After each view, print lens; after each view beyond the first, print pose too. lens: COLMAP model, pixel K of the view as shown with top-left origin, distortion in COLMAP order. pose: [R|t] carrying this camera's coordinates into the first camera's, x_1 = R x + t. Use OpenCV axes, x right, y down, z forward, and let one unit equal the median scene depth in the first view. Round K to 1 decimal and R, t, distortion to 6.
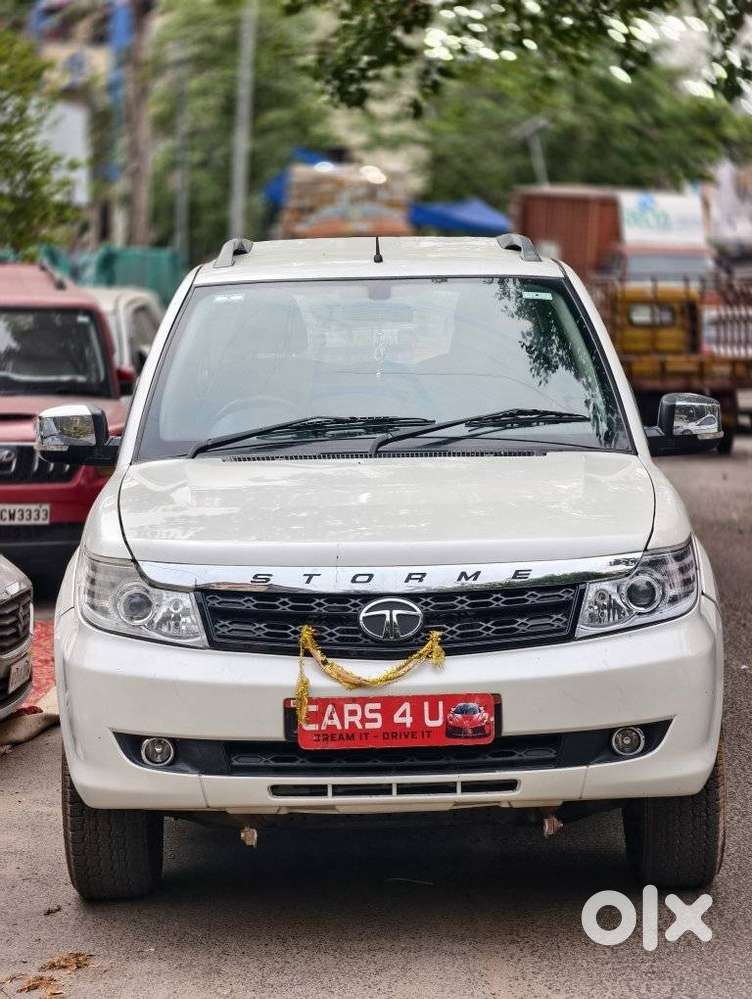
lens RADIAL K [[3012.5, 0, 376.0], [0, 3012.5, 499.5], [0, 0, 1]] dist [-0.013389, 0.574959]
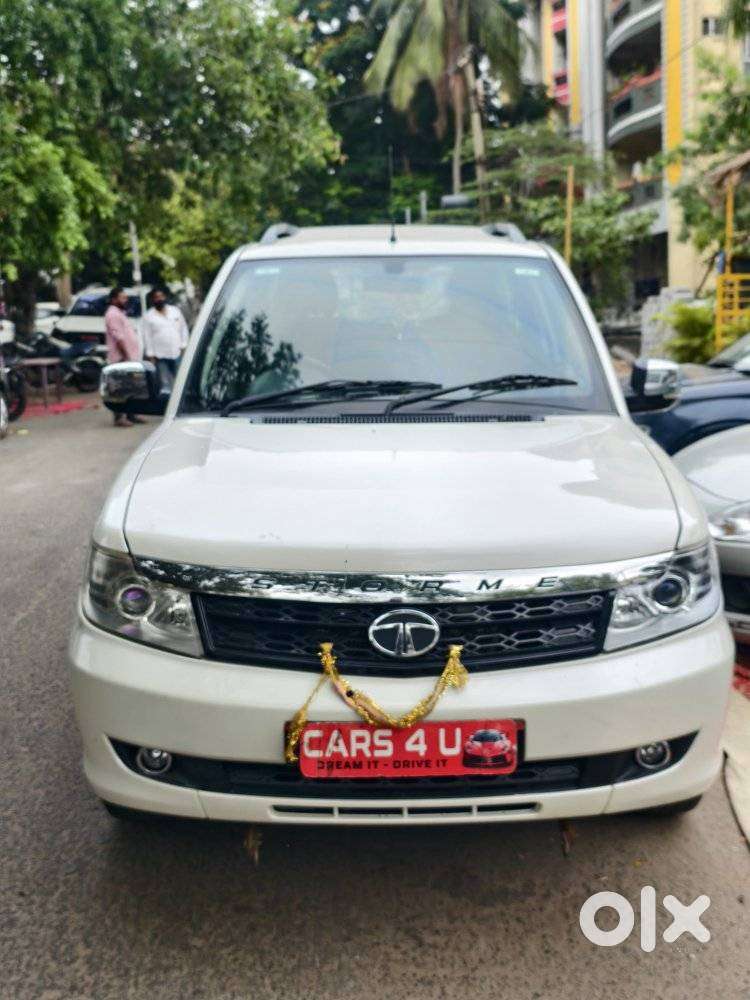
lens RADIAL K [[1038.7, 0, 375.0], [0, 1038.7, 500.0], [0, 0, 1]] dist [-0.000301, -0.001201]
pose [[0.999867, 0.012992, -0.009887, -0.001152], [-0.011411, 0.989232, 0.145910, -0.042183], [0.011676, -0.145777, 0.989249, 0.647479]]
